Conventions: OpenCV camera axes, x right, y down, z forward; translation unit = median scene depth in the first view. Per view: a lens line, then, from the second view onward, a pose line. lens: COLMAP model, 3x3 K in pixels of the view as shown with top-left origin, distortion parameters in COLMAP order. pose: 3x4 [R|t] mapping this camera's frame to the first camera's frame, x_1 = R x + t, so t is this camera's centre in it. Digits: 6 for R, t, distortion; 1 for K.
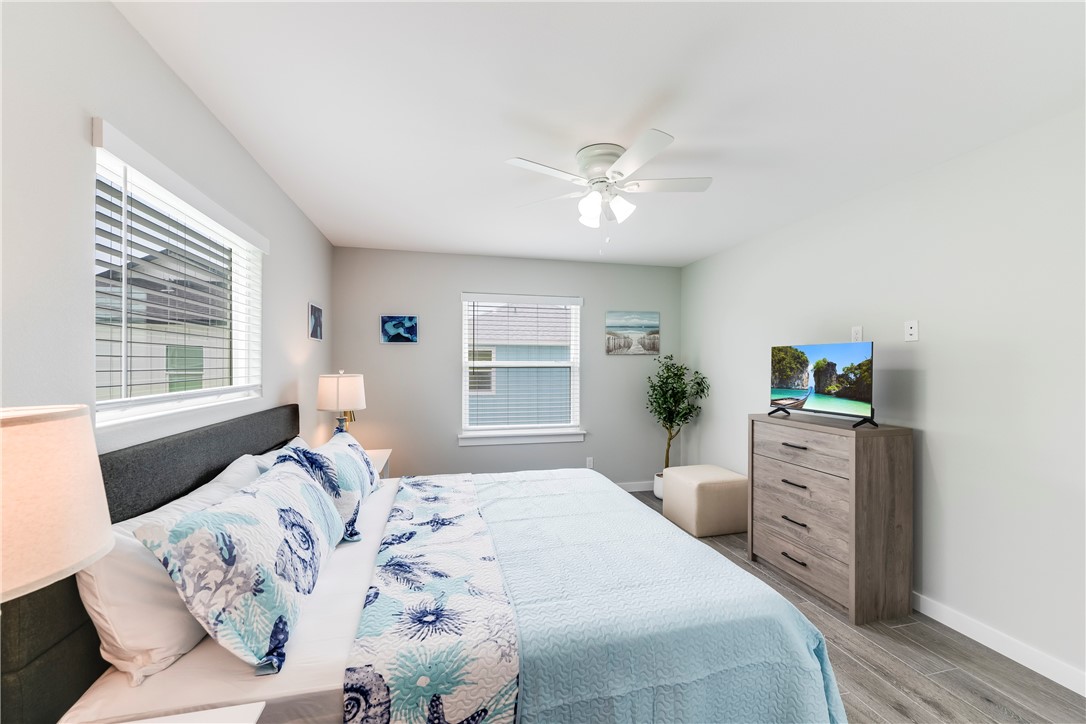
lens RADIAL K [[429.0, 0, 532.6], [0, 429.0, 376.0], [0, 0, 1]] dist [0.000953, -0.000676]
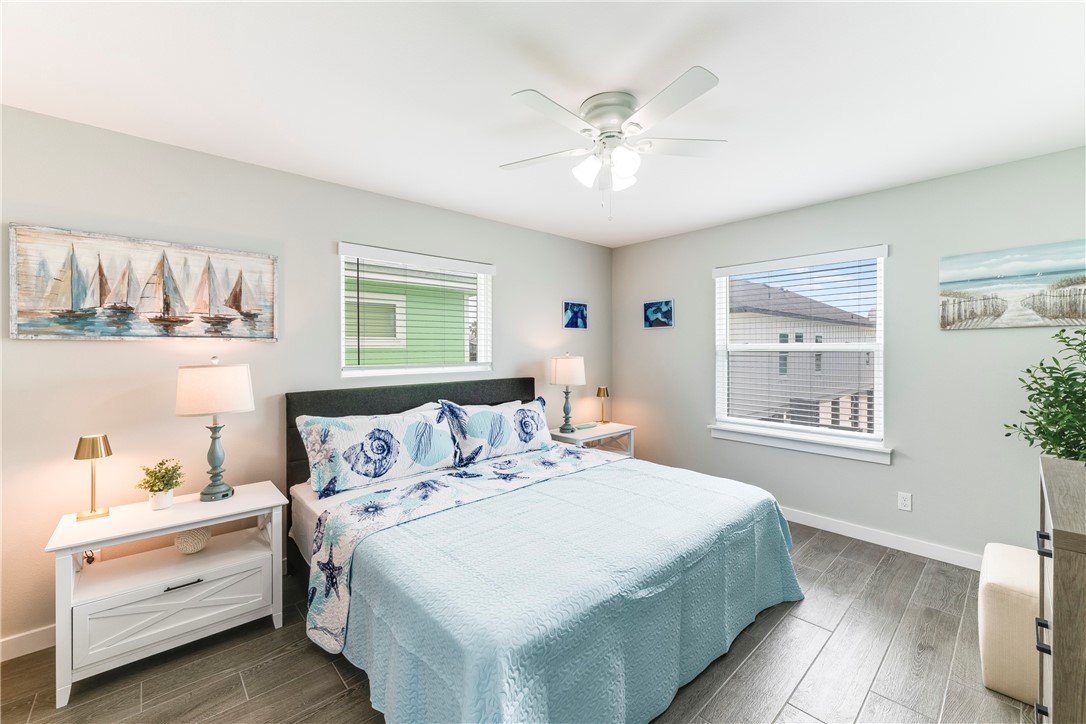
lens RADIAL K [[429.0, 0, 545.8], [0, 429.0, 362.8], [0, 0, 1]] dist [0.000953, -0.000676]
pose [[0.501831, 0.024250, -0.864625, 0.457465], [-0.018834, 0.999676, 0.017107, -0.004218], [0.864760, 0.007699, 0.502126, 0.242986]]
